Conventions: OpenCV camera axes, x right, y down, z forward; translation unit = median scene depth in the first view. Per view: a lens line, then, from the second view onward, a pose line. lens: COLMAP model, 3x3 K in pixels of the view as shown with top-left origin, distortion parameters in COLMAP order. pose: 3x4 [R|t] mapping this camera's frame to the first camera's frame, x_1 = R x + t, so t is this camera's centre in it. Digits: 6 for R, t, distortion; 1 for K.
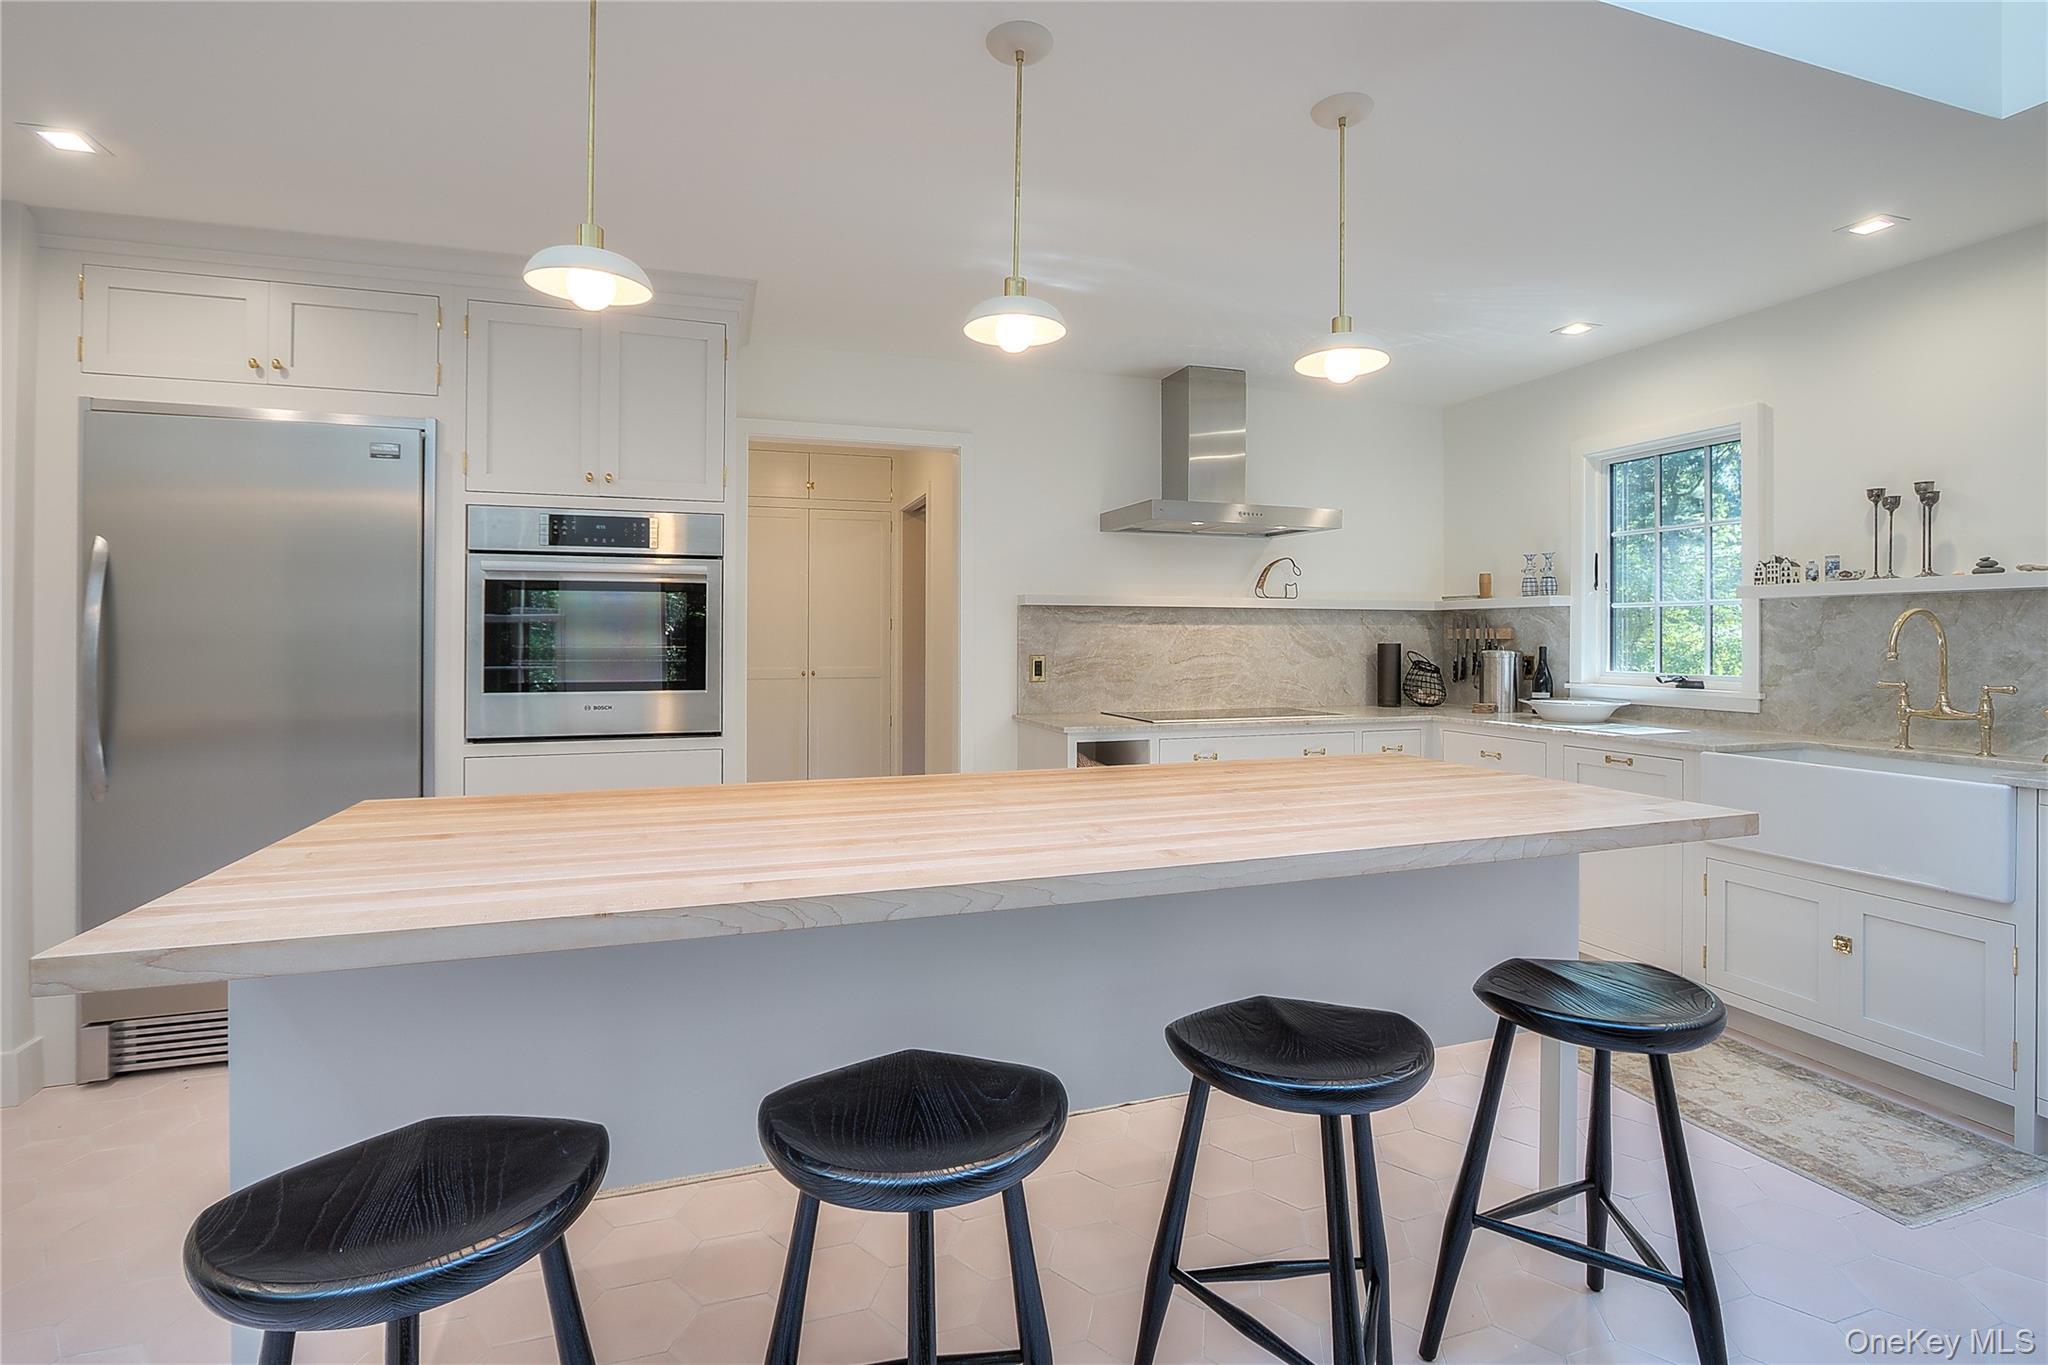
lens RADIAL K [[963.0, 0, 1033.3], [0, 963.0, 644.4], [0, 0, 1]] dist [-0.015001, 0.000770]
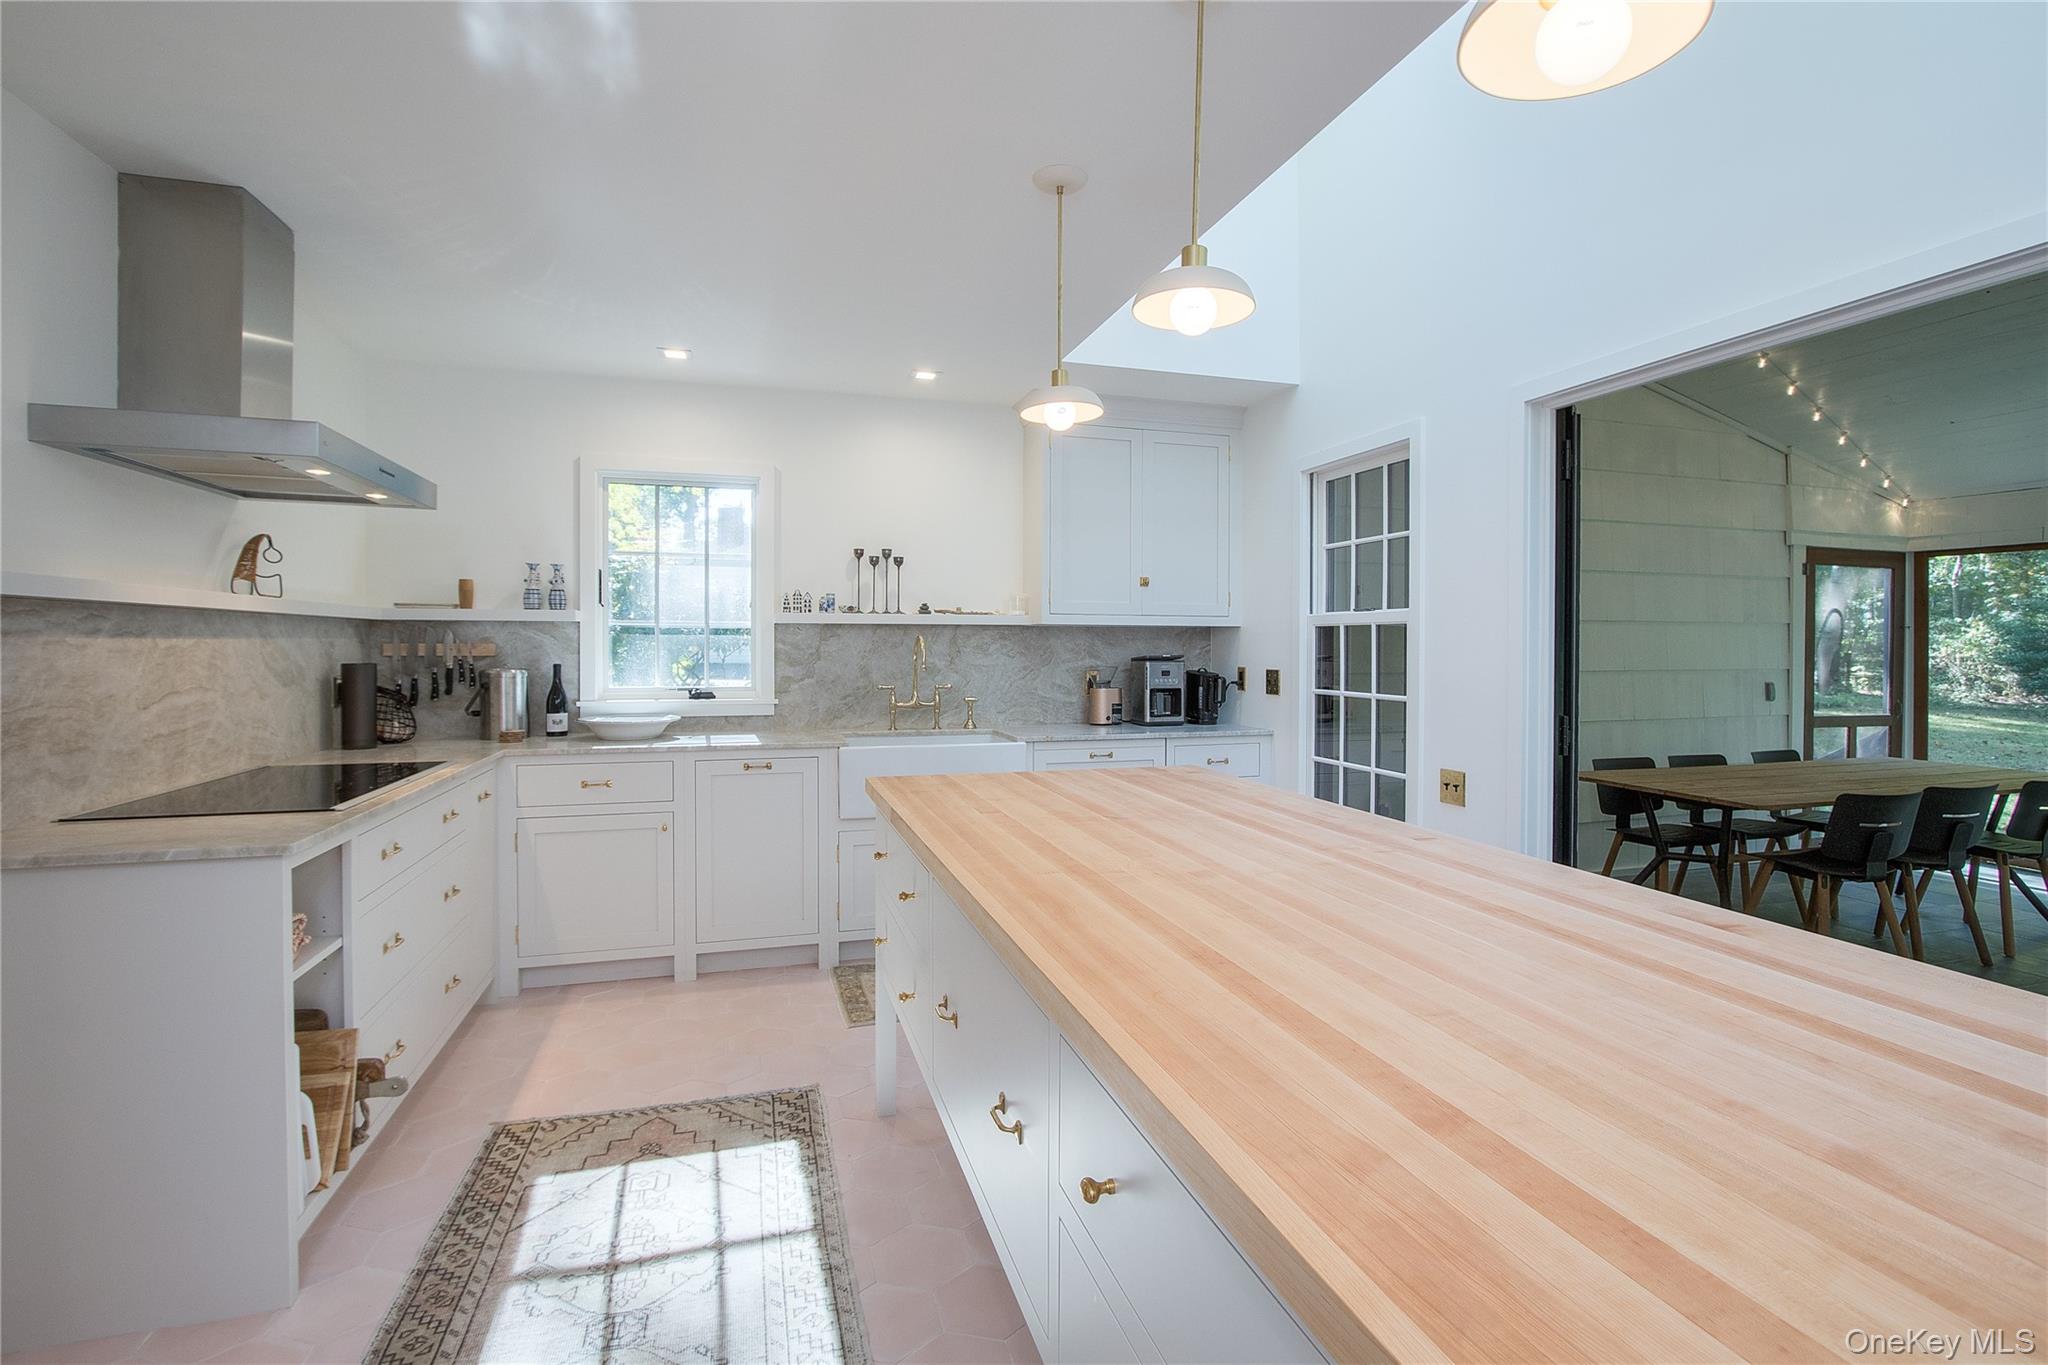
lens RADIAL K [[963.0, 0, 1033.3], [0, 963.0, 644.4], [0, 0, 1]] dist [-0.015001, 0.000770]
pose [[0.039399, -0.001047, 0.999223, -0.434658], [0.003556, 0.999993, 0.000907, -0.018137], [-0.999217, 0.003517, 0.039403, 0.563429]]
